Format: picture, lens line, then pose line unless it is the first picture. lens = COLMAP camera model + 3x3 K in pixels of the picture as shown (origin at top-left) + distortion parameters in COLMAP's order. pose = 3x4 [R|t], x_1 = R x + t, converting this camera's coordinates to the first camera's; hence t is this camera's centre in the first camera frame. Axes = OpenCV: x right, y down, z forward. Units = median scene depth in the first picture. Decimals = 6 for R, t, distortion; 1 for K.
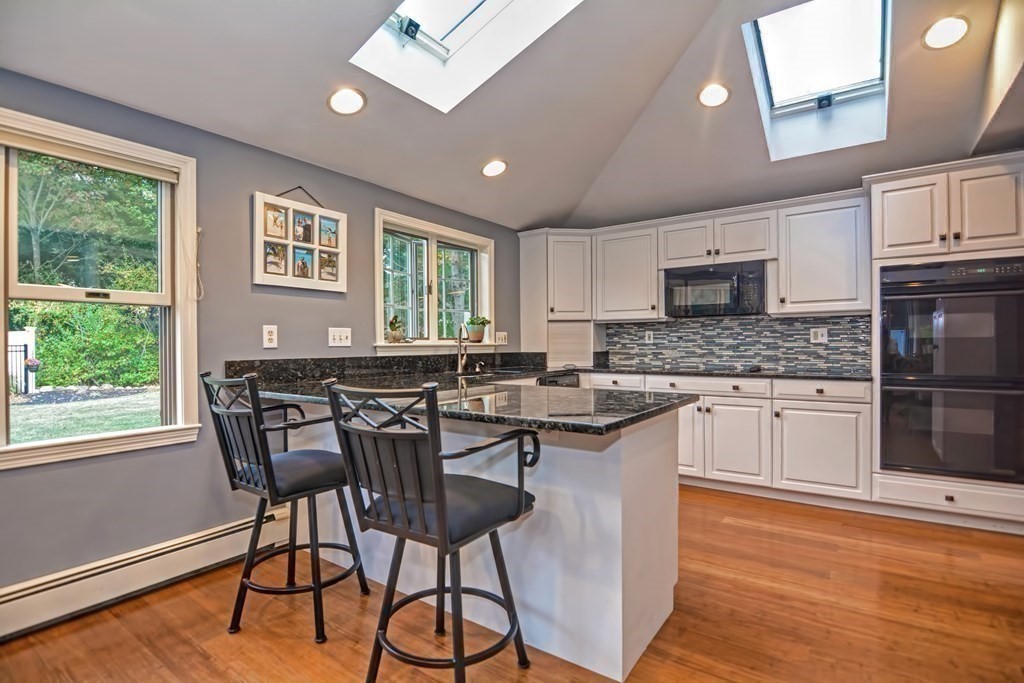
lens RADIAL K [[495.7, 0, 517.0], [0, 495.7, 346.2], [0, 0, 1]] dist [-0.000015, 0.000084]
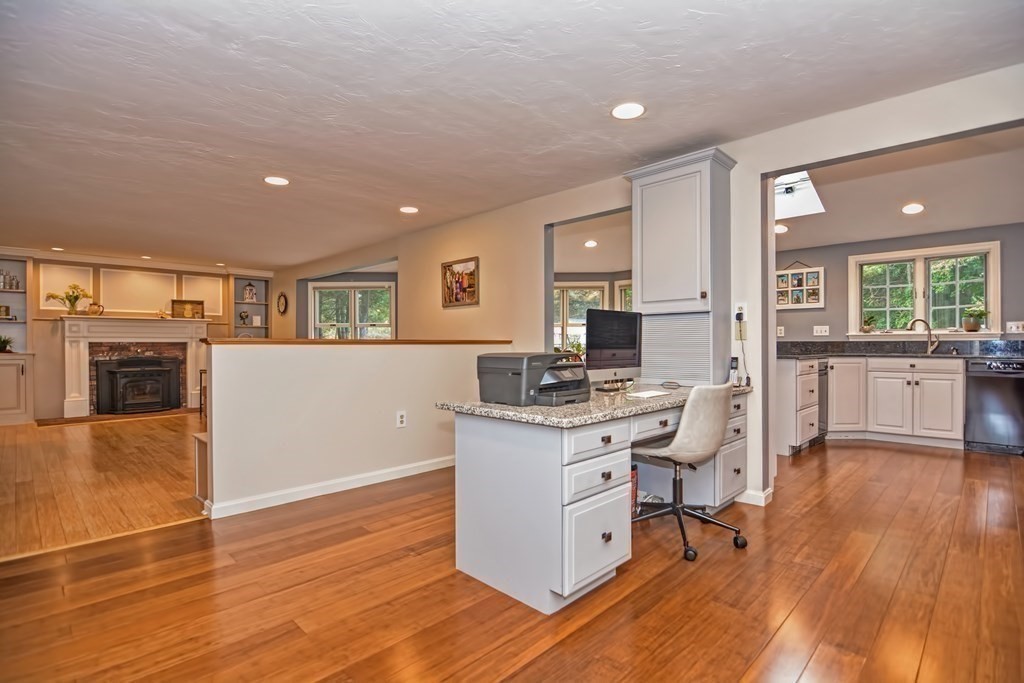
lens RADIAL K [[494.9, 0, 506.1], [0, 494.9, 344.2], [0, 0, 1]] dist [-0.001491, -0.000238]
pose [[-0.181527, 0.008277, -0.983351, 1.889969], [-0.006962, 0.999929, 0.009702, 0.025172], [0.983361, 0.008607, -0.181456, 0.147588]]
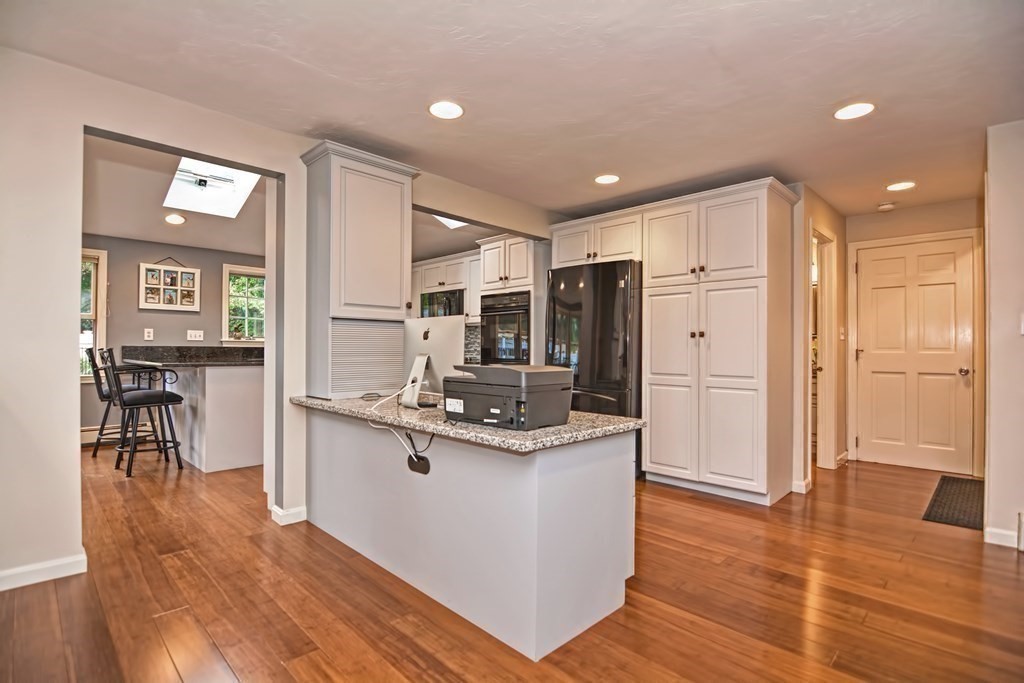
lens RADIAL K [[494.9, 0, 506.1], [0, 494.9, 344.2], [0, 0, 1]] dist [-0.001491, -0.000238]
pose [[0.982152, 0.011836, -0.187715, 1.211864], [-0.014945, 0.999774, -0.015152, 0.026716], [0.187493, 0.017687, 0.982107, -0.643249]]
